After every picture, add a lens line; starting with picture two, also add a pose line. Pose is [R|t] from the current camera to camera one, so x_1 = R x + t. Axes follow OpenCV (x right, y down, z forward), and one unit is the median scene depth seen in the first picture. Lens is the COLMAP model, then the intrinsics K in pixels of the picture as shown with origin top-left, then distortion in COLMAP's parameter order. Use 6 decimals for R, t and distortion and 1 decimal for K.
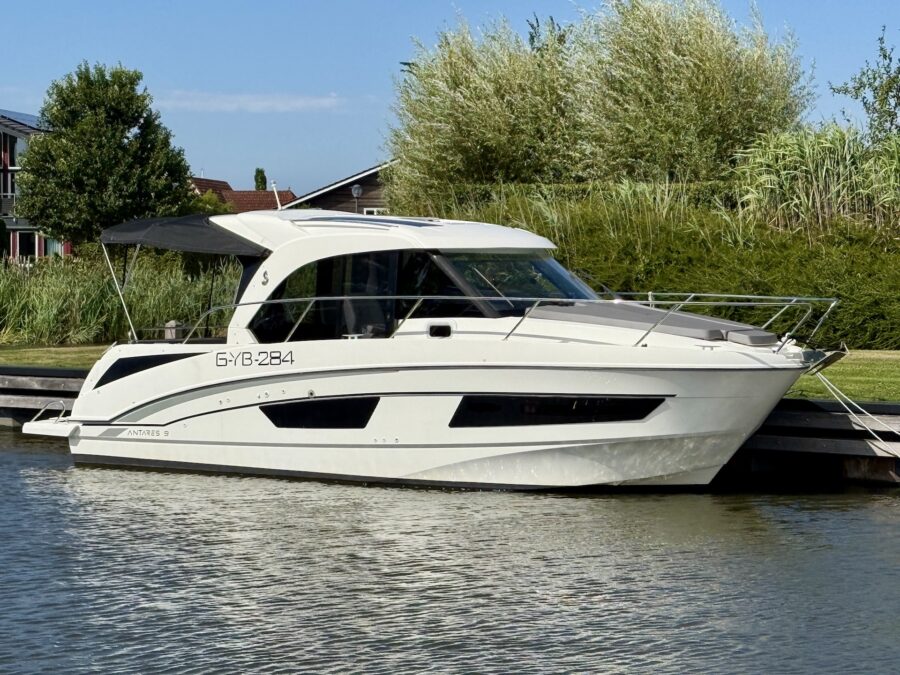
lens RADIAL K [[2440.9, 0, 450.0], [0, 2440.9, 337.5], [0, 0, 1]] dist [-0.023978, -0.277267]
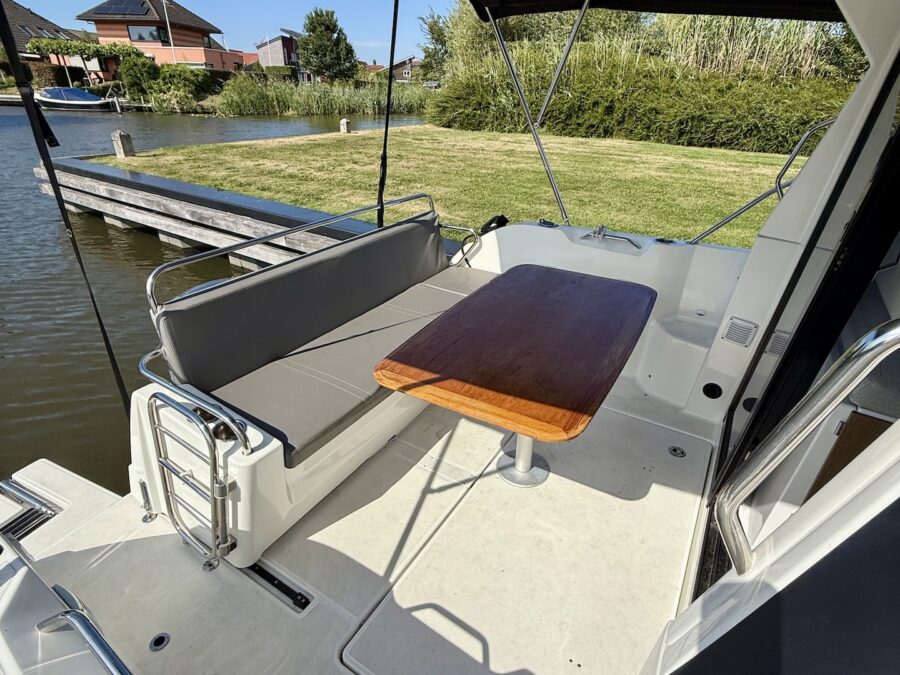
lens RADIAL K [[473.9, 0, 452.8], [0, 473.9, 336.1], [0, 0, 1]] dist [0.003012, -0.000937]
pose [[0.997083, -0.007240, 0.075985, -0.031526], [-0.026545, 0.900460, 0.434129, -0.007704], [-0.071564, -0.434879, 0.897641, 0.309232]]
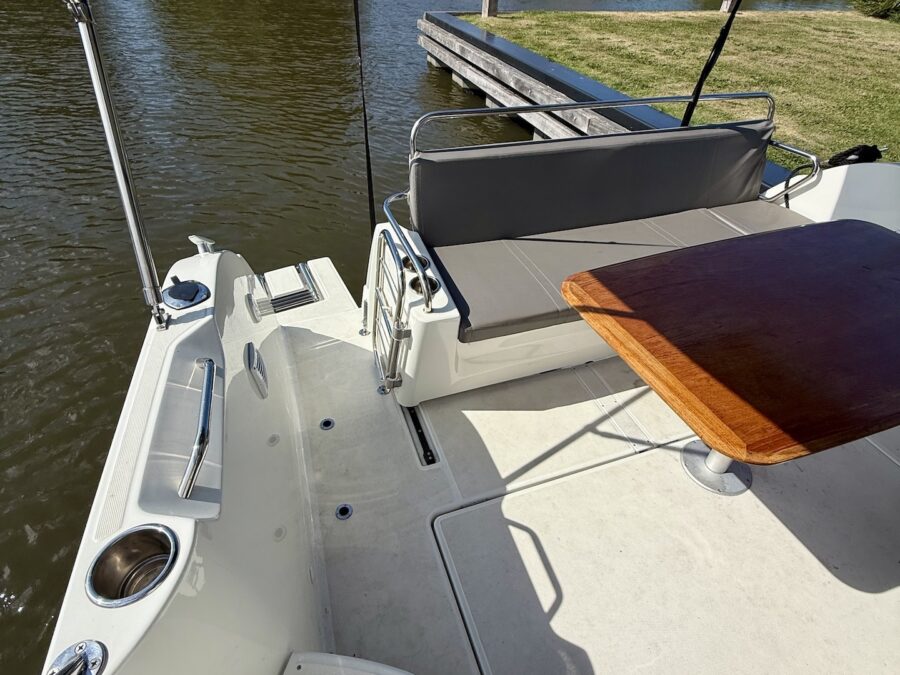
lens RADIAL K [[473.9, 0, 452.8], [0, 473.9, 336.1], [0, 0, 1]] dist [0.003012, -0.000937]
pose [[0.826656, 0.393912, -0.401837, -0.029208], [-0.065624, 0.776727, 0.626409, -0.006790], [0.558868, -0.491455, 0.667936, 0.311470]]
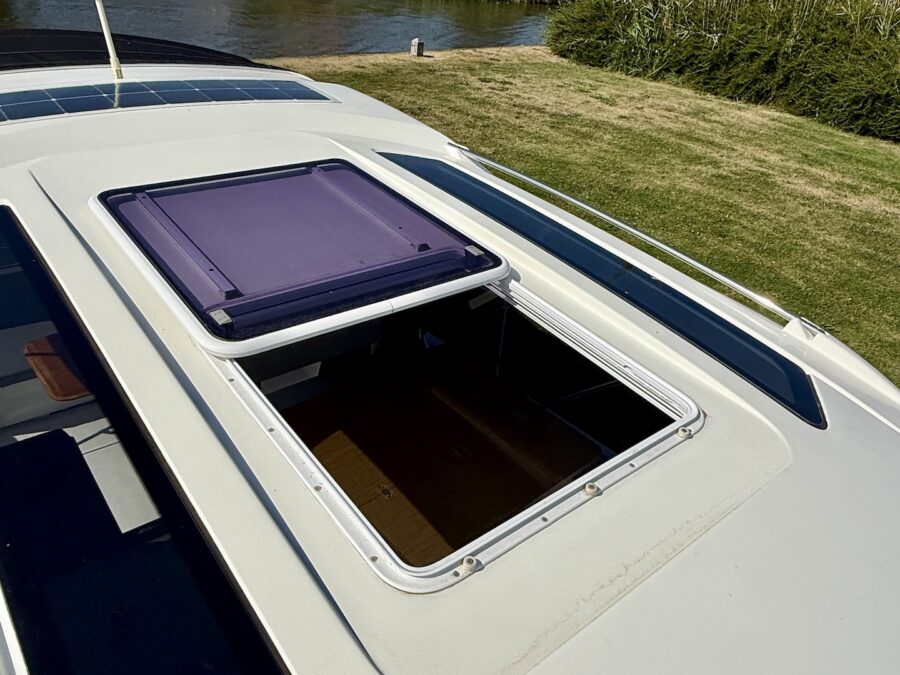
lens RADIAL K [[669.6, 0, 450.0], [0, 669.6, 337.5], [0, 0, 1]] dist [0.001060, 0.000731]
pose [[0.964415, 0.209687, -0.161044, -0.000549], [-0.106530, 0.865658, 0.489171, -0.022790], [0.241982, -0.454608, 0.857191, 0.294766]]
